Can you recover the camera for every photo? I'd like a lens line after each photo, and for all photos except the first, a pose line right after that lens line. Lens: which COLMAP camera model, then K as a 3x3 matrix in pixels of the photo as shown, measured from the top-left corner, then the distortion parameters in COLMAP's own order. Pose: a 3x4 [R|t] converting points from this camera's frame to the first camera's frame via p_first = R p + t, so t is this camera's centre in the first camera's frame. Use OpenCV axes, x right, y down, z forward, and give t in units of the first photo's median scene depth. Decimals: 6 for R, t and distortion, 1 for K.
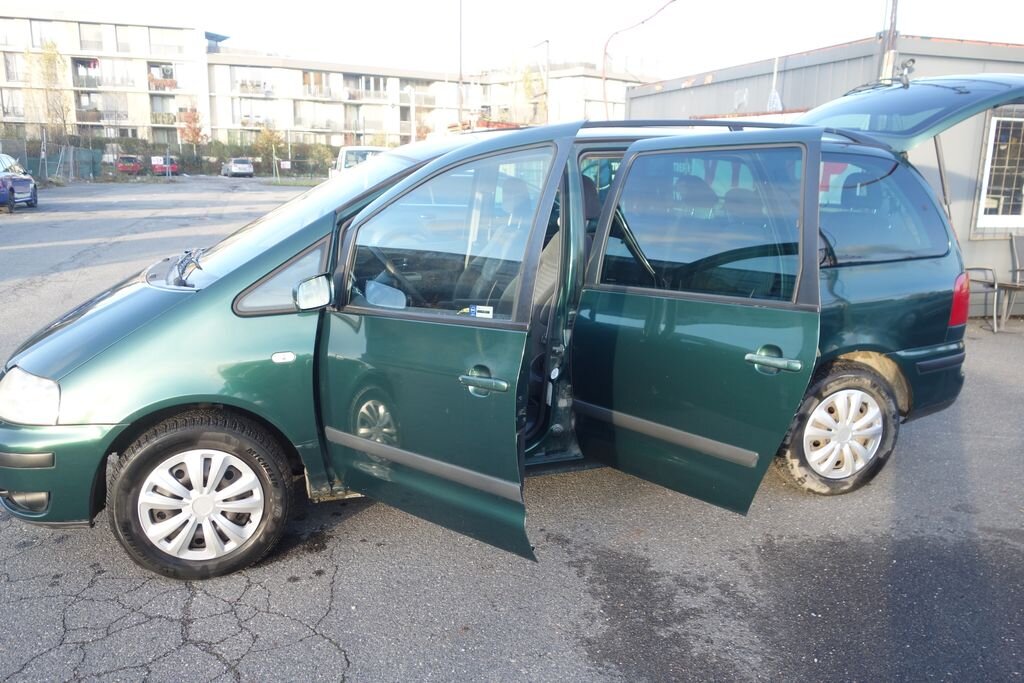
lens RADIAL K [[814.8, 0, 512.0], [0, 814.8, 341.5], [0, 0, 1]] dist [-0.004992, -0.003668]
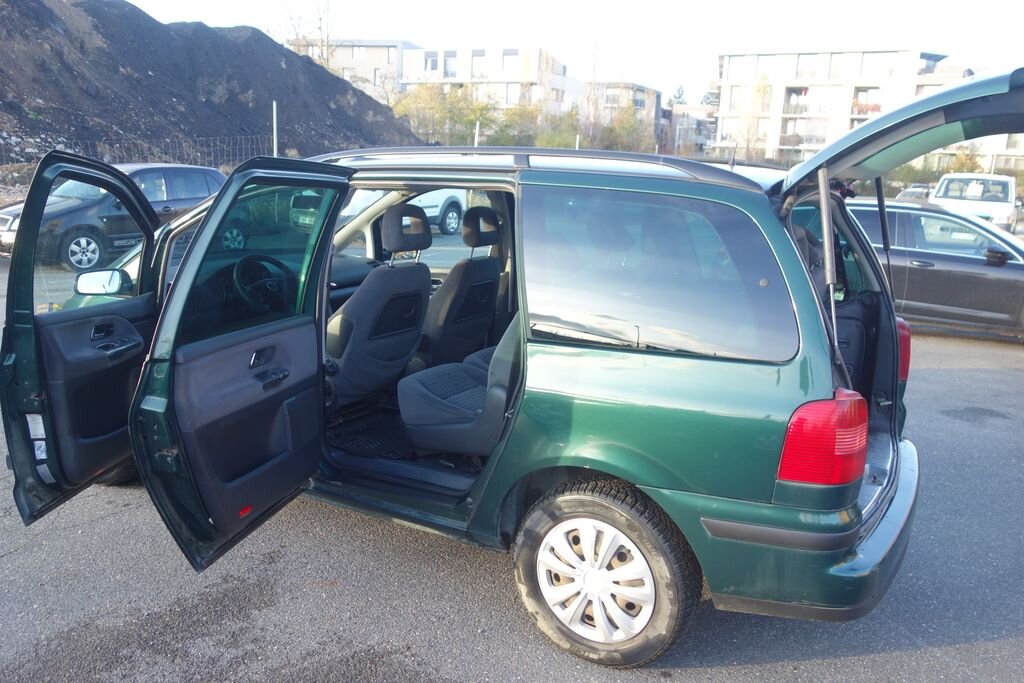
lens RADIAL K [[810.3, 0, 512.0], [0, 810.3, 341.5], [0, 0, 1]] dist [0.012888, -0.010515]
pose [[0.669387, 0.166712, -0.723967, 0.324886], [-0.186268, 0.981031, 0.053682, -0.045482], [0.719184, 0.098918, 0.687743, 0.168157]]
